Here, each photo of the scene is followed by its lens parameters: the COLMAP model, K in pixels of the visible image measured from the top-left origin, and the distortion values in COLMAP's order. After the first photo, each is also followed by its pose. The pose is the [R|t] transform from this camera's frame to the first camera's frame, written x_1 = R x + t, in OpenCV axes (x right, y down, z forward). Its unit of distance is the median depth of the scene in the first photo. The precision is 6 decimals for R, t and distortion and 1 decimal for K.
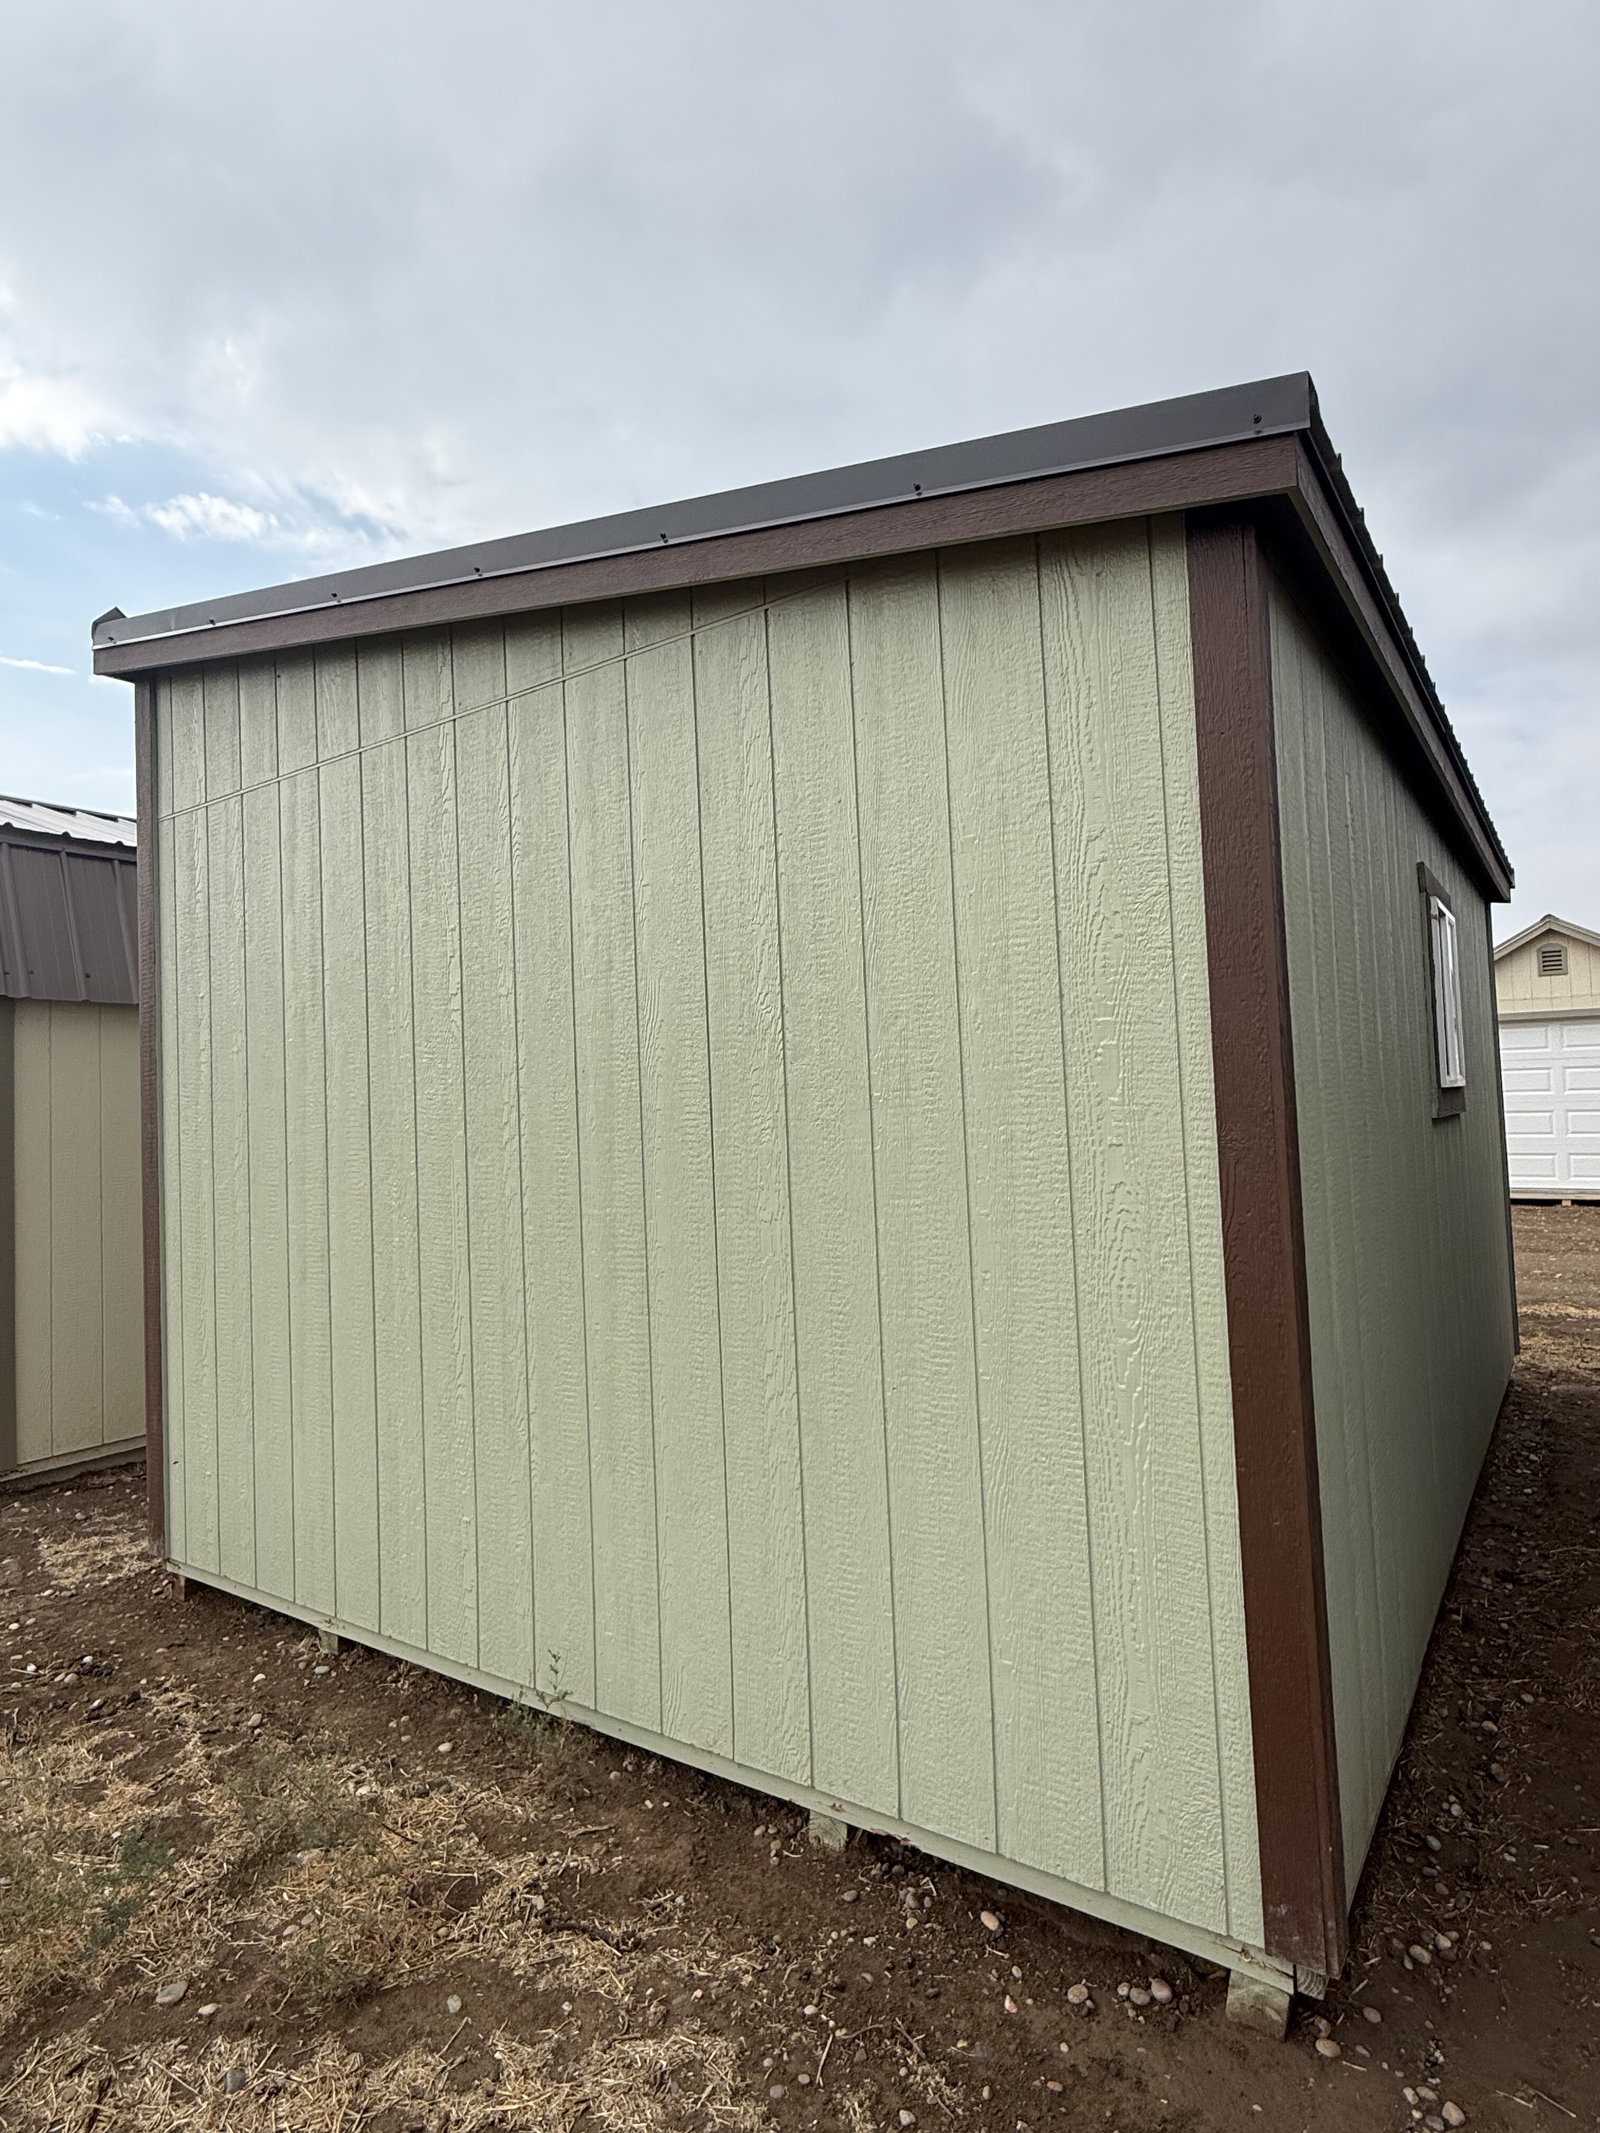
lens RADIAL K [[1180.8, 0, 801.4], [0, 1180.8, 1058.6], [0, 0, 1]] dist [0.000708, -0.001345]
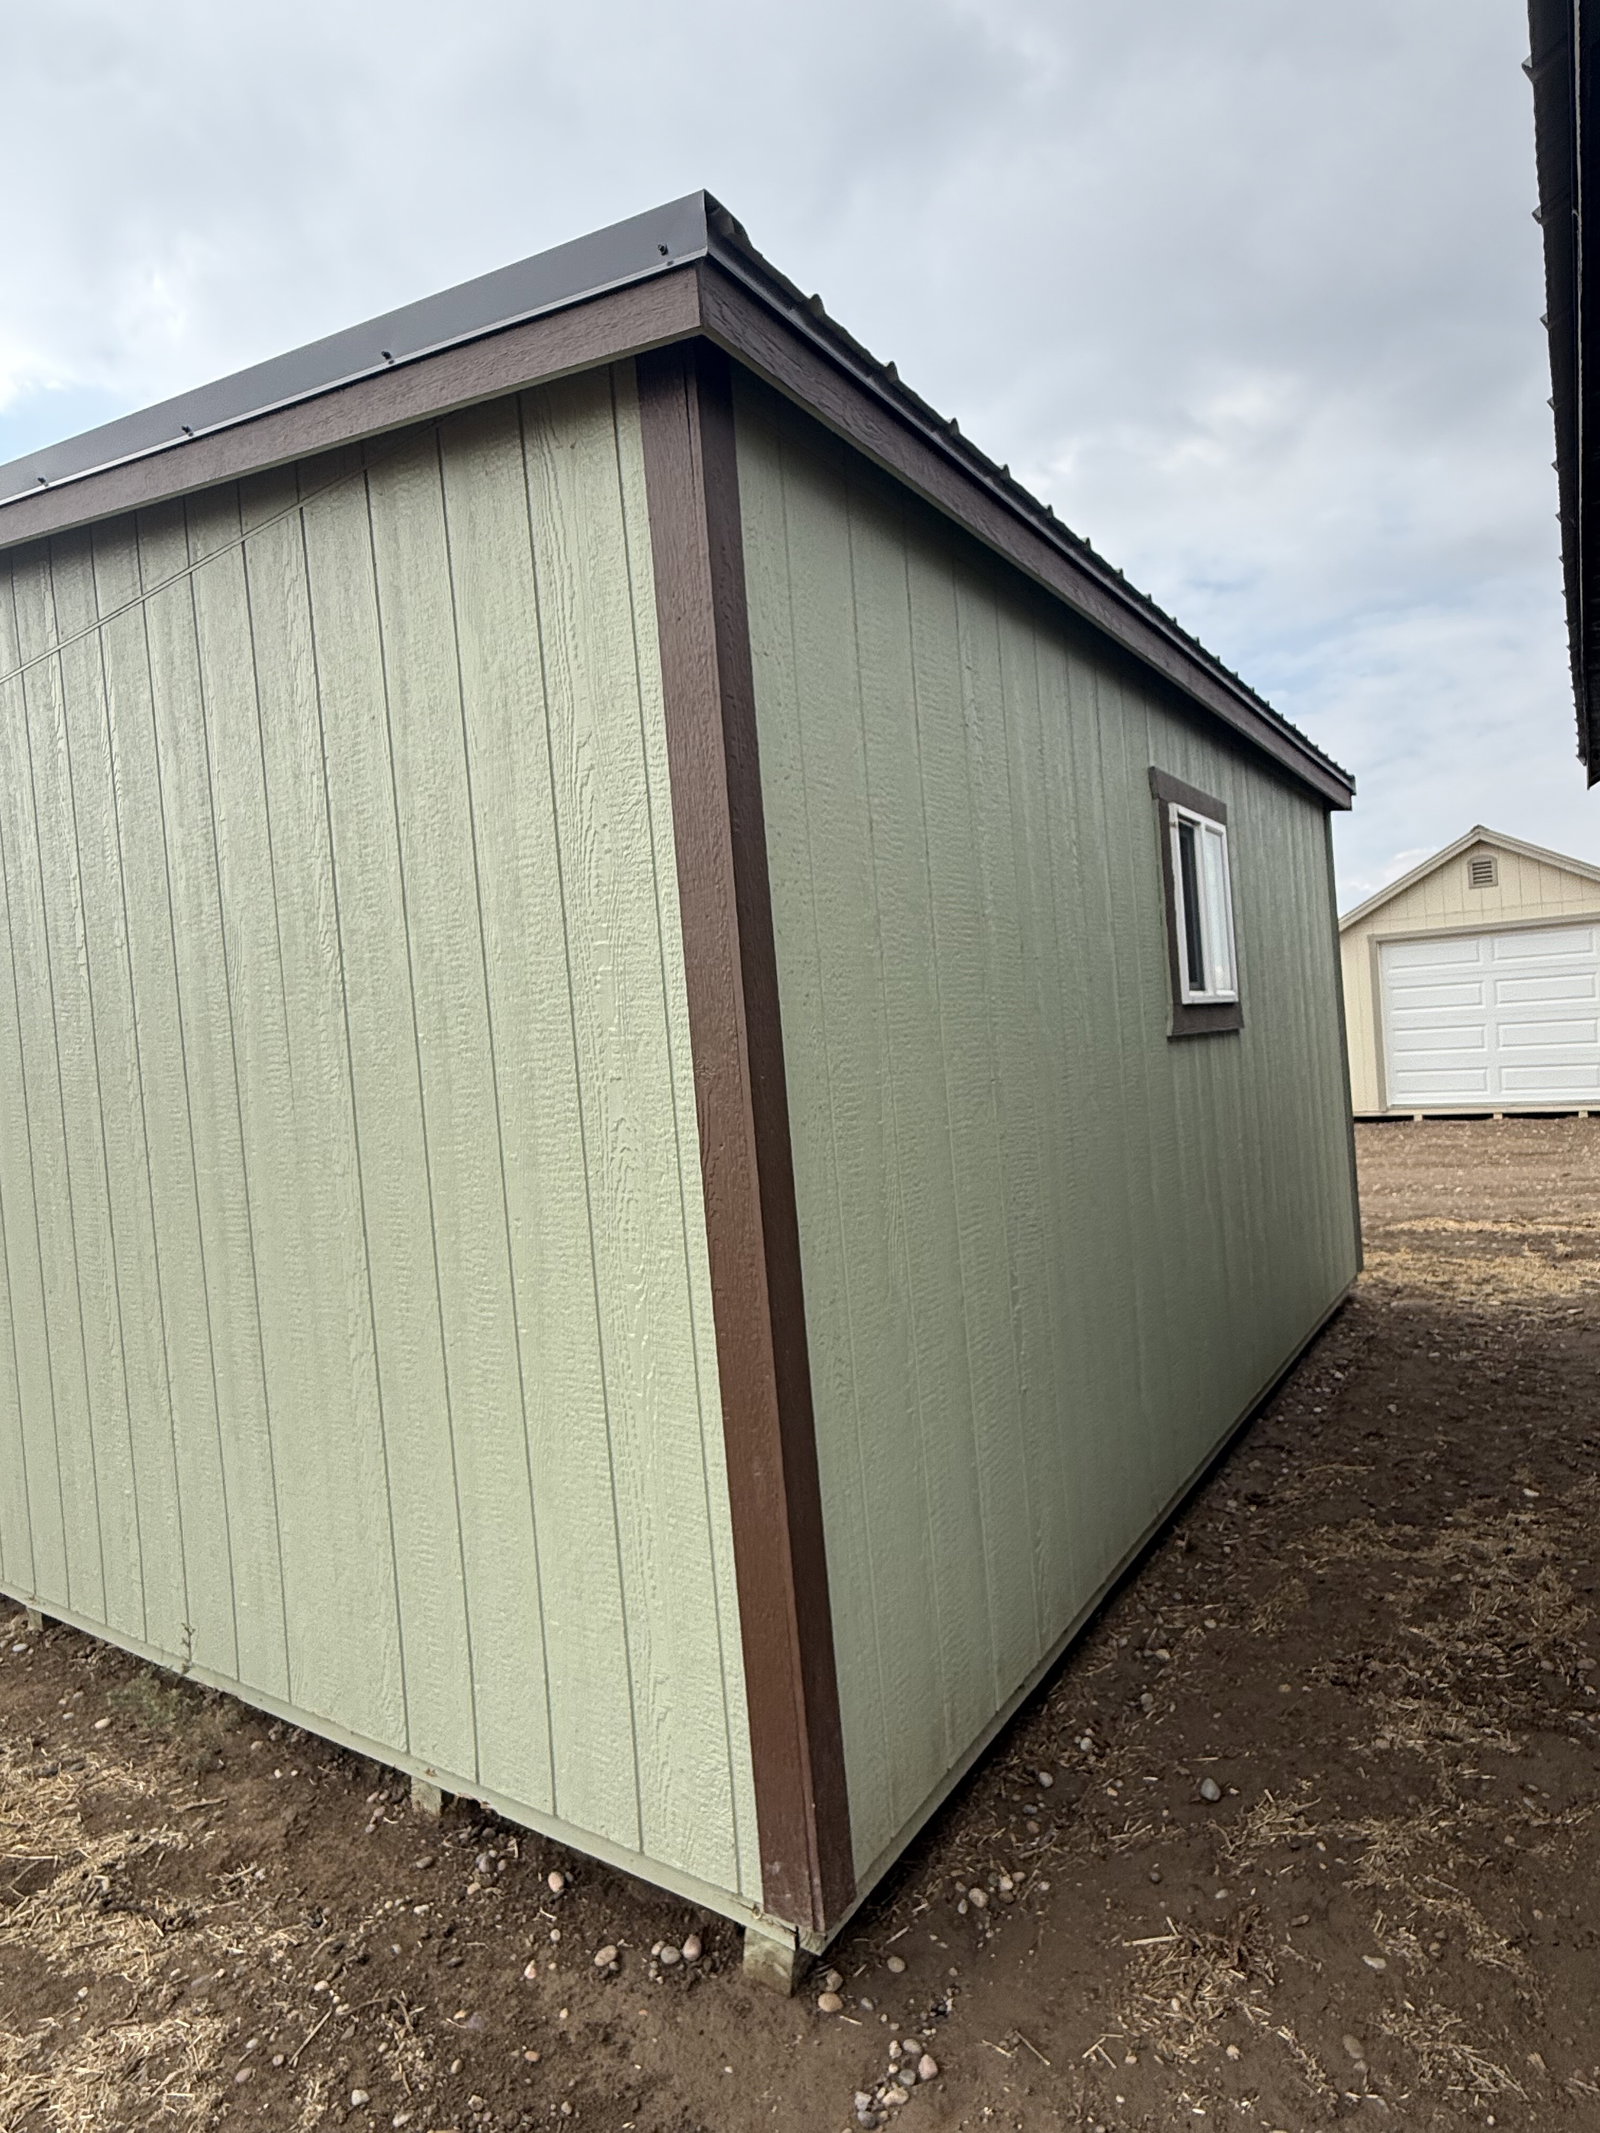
lens RADIAL K [[1183.2, 0, 804.4], [0, 1183.2, 1074.7], [0, 0, 1]] dist [-0.000460, -0.000345]
pose [[0.999104, -0.041582, 0.007884, 0.373572], [0.041031, 0.997325, 0.060500, 0.018260], [-0.010379, -0.060123, 0.998137, 0.066580]]
